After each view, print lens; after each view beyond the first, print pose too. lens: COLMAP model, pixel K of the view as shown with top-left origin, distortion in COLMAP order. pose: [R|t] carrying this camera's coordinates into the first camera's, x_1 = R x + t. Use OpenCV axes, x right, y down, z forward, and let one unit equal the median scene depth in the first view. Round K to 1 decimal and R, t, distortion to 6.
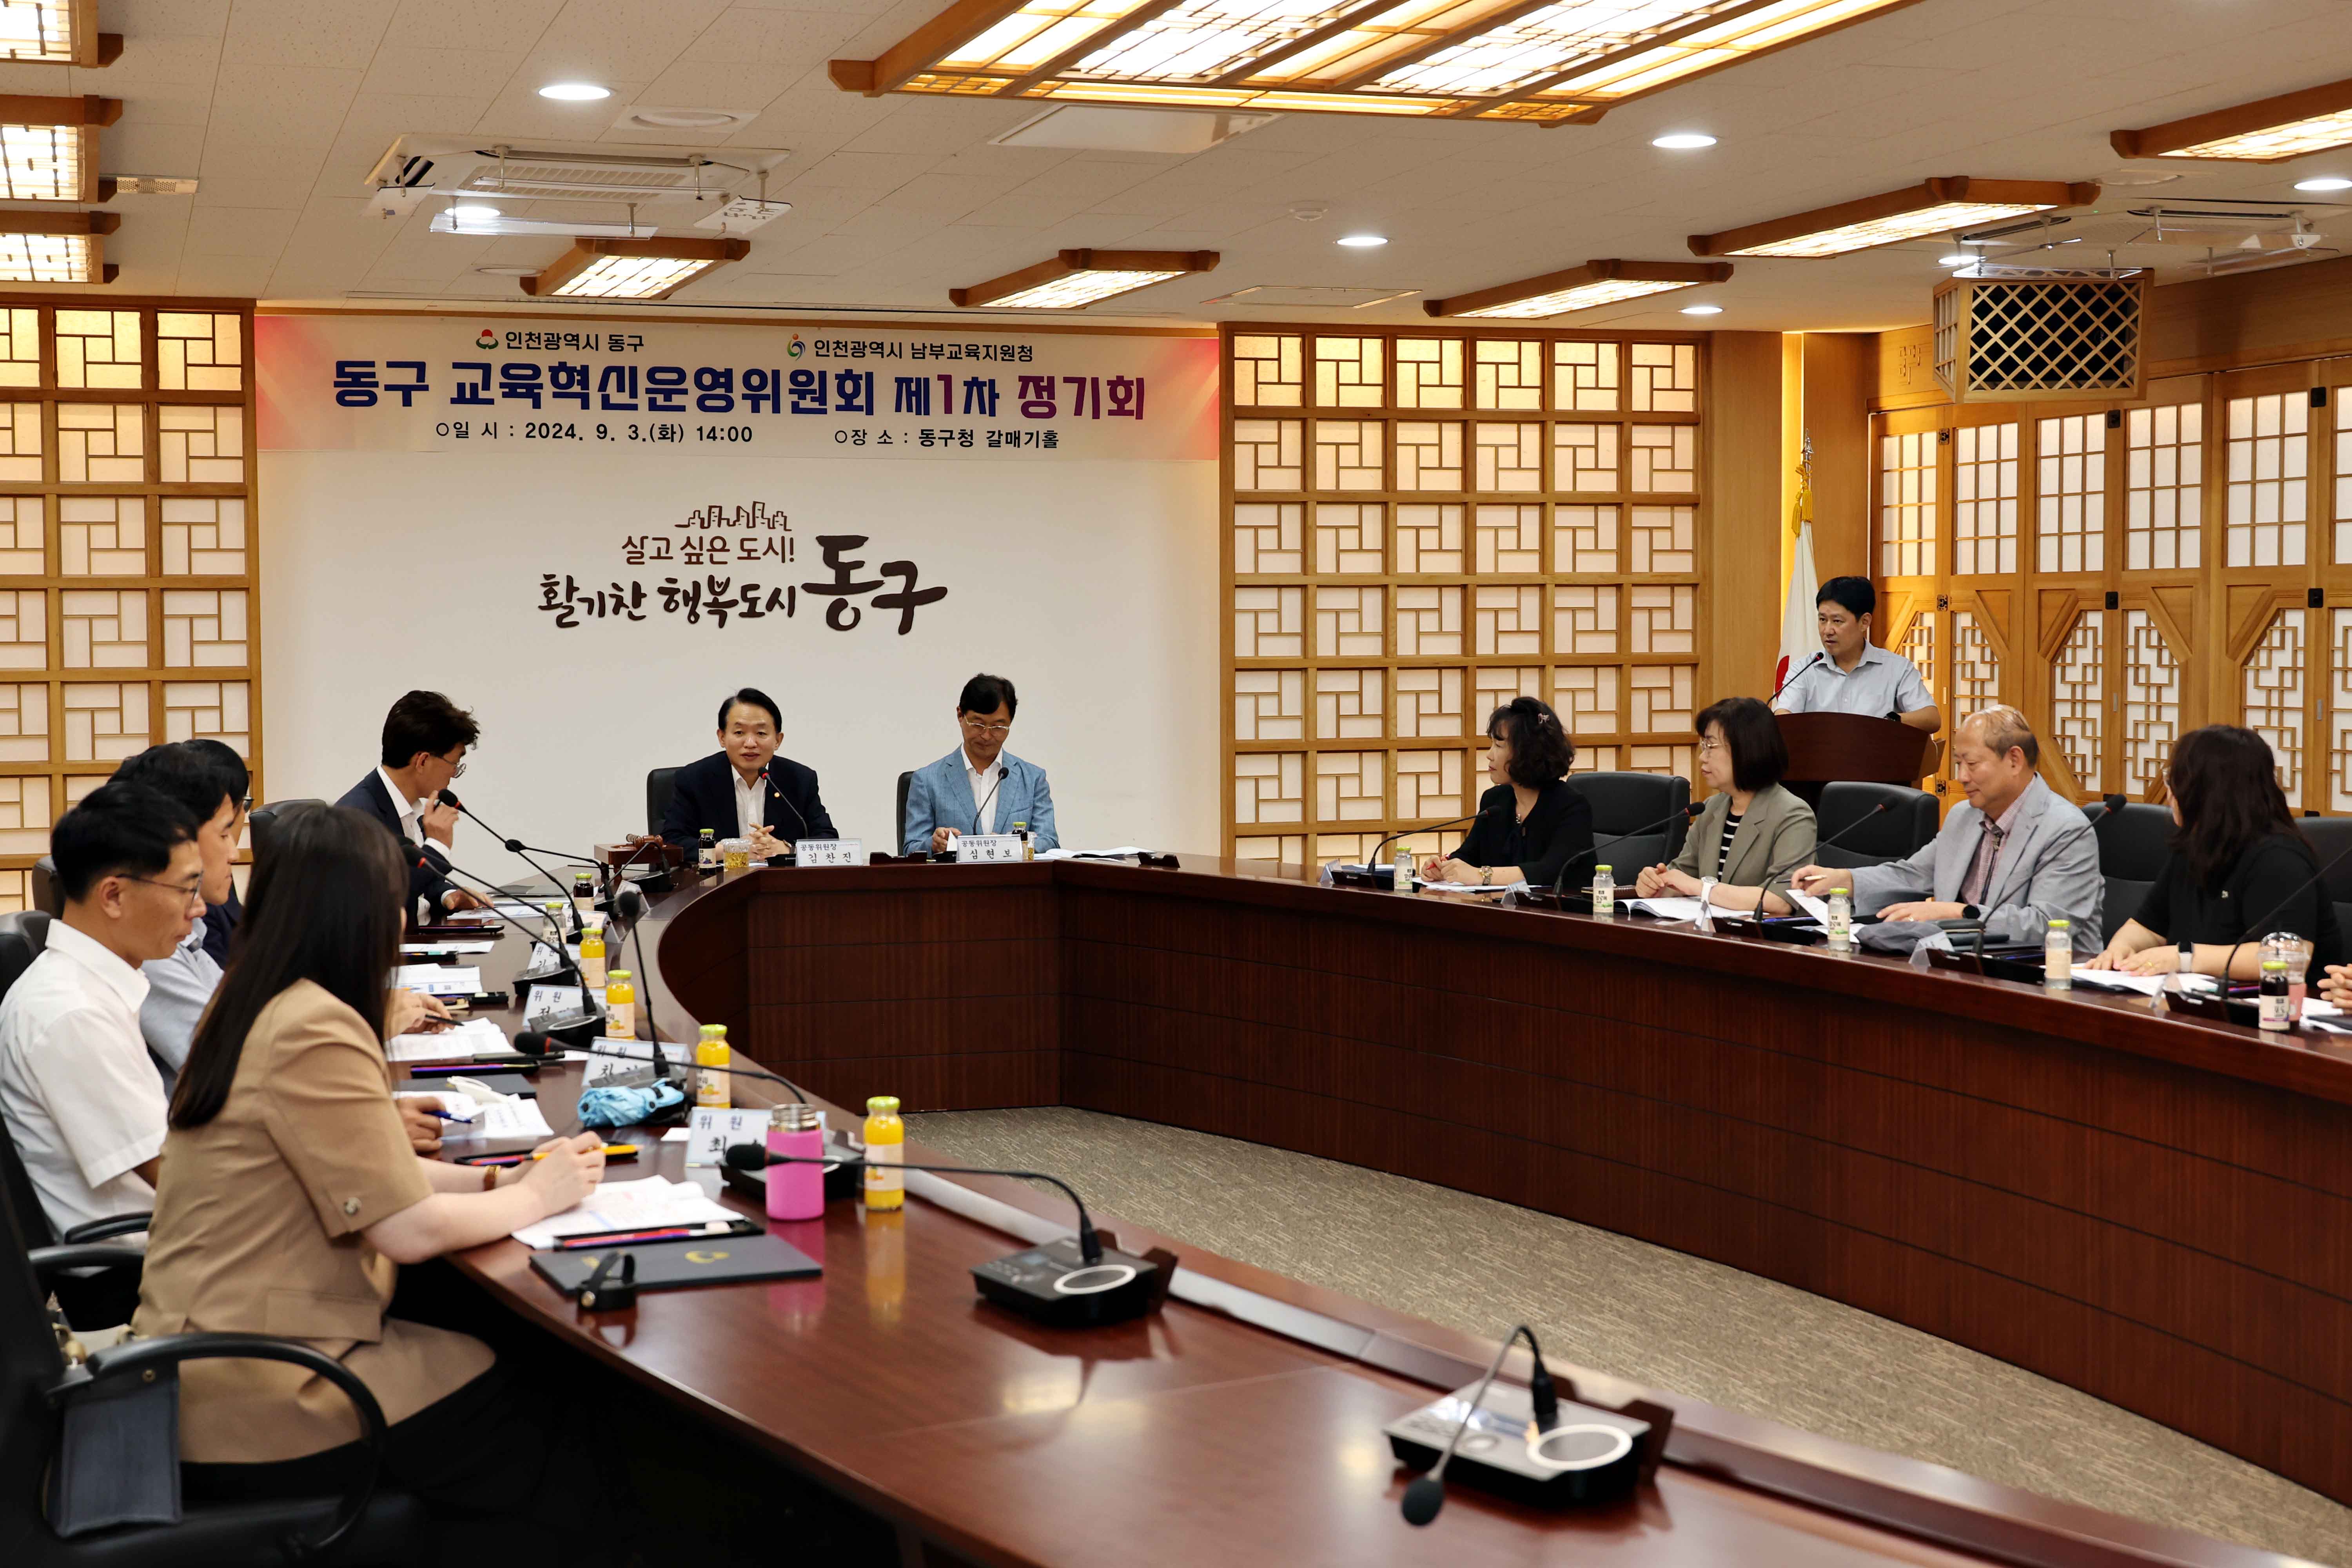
lens RADIAL K [[3126.9, 0, 1097.4], [0, 3126.9, 806.3], [0, 0, 1]] dist [-0.010794, 0.000000]
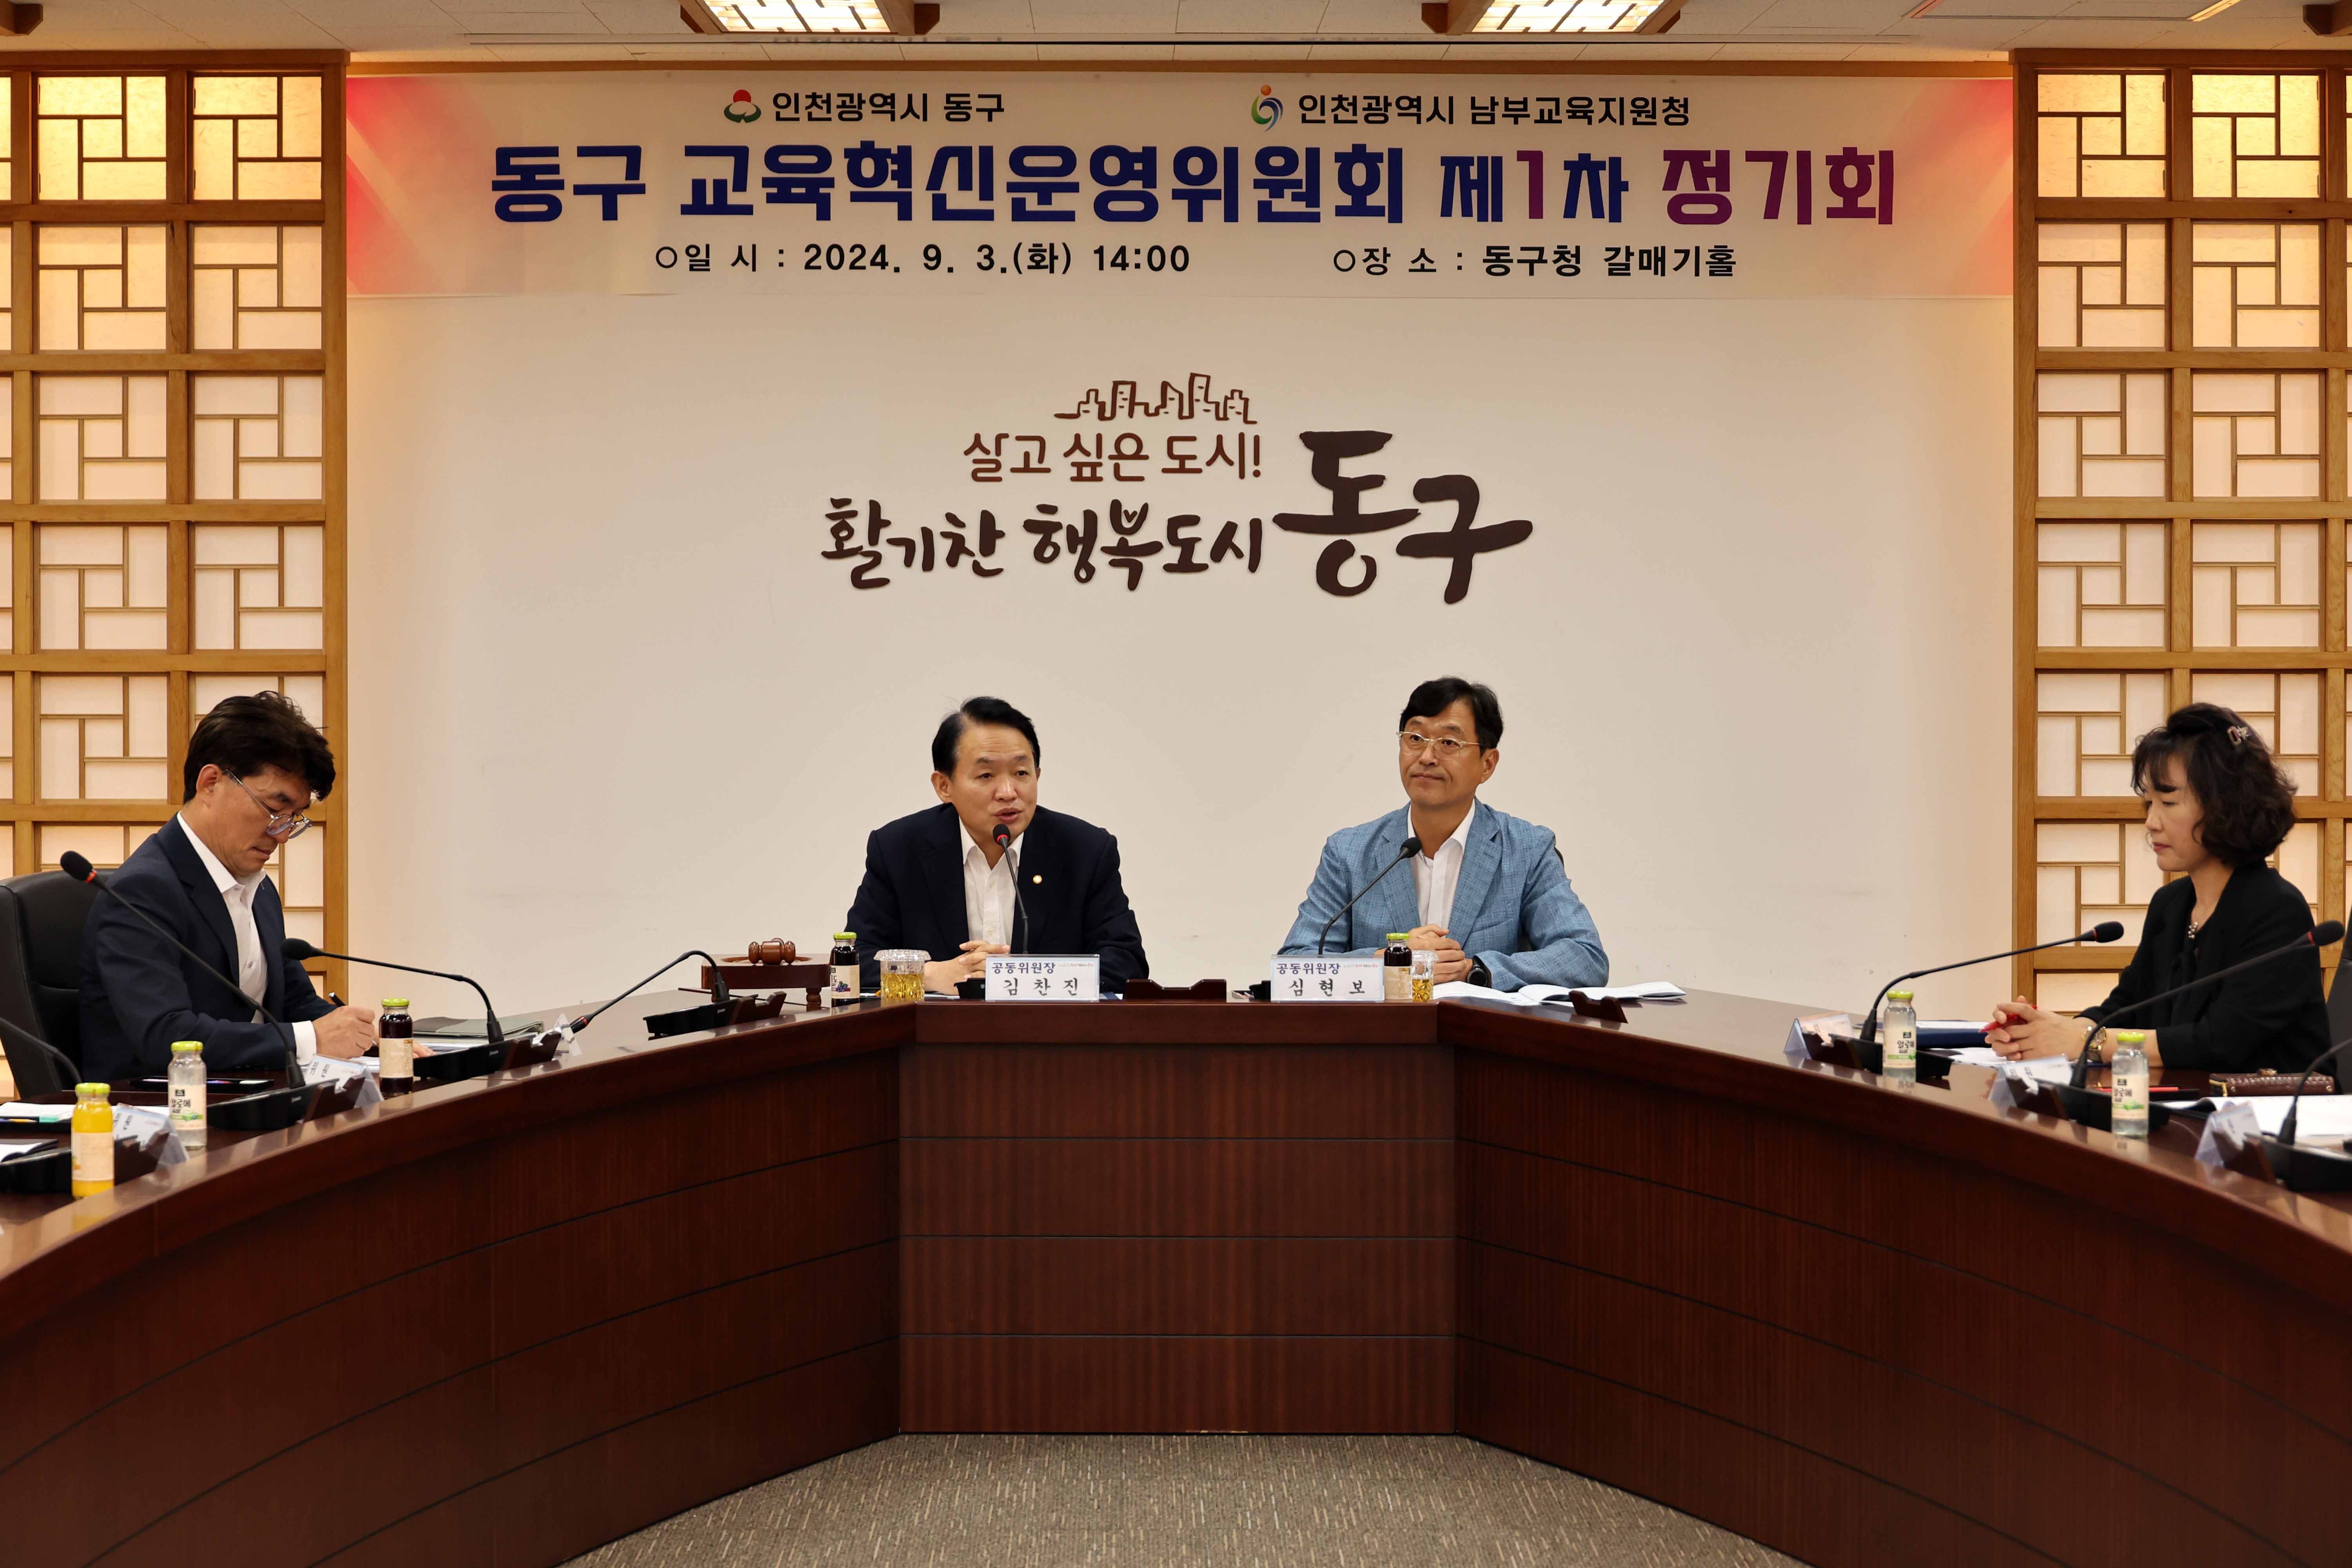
lens RADIAL K [[5499.0, 0, 1163.6], [0, 5499.0, 728.7], [0, 0, 1]] dist [-0.122726, 0.000000]
pose [[0.957610, 0.012195, -0.287808, 0.182773], [-0.021358, 0.999359, -0.028715, -0.002119], [0.287274, 0.033645, 0.957257, 0.023148]]
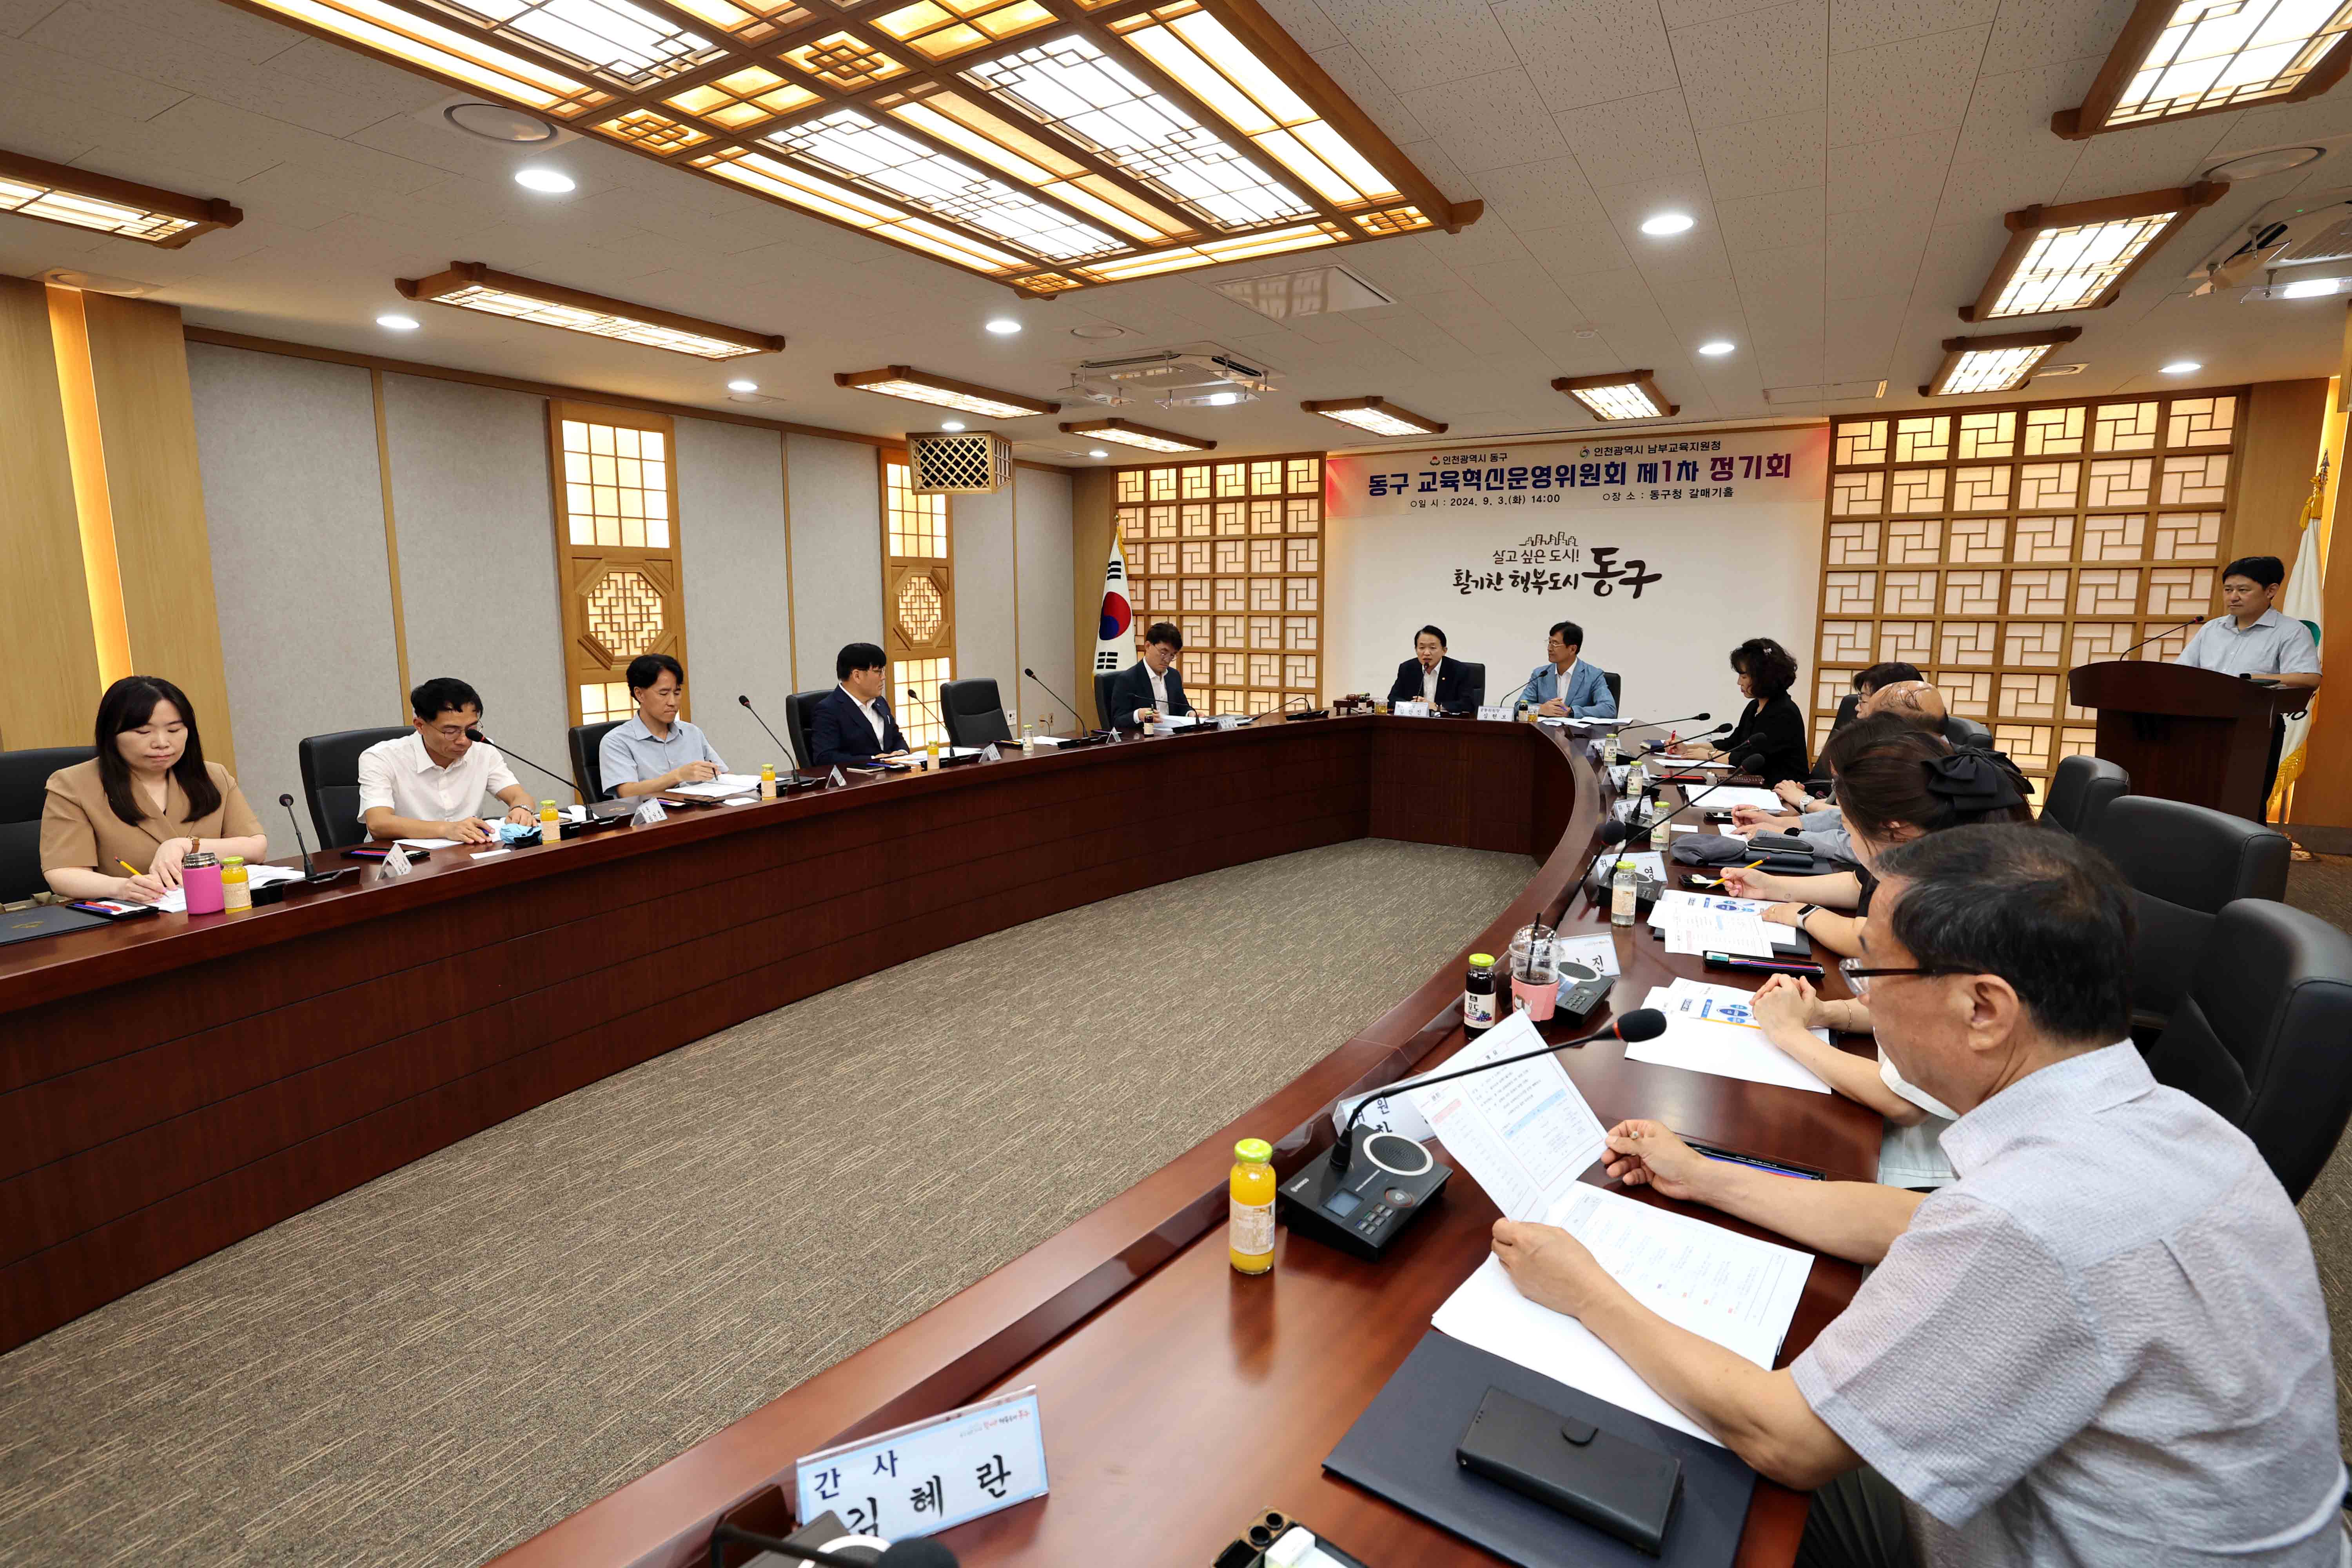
lens RADIAL K [[1104.3, 0, 1163.6], [0, 1104.3, 753.3], [0, 0, 1]] dist [-0.044245, 0.014592]
pose [[0.673563, 0.105328, -0.731586, 0.255737], [-0.041696, 0.993633, 0.104667, -0.018936], [0.737952, -0.039996, 0.673667, 0.332575]]
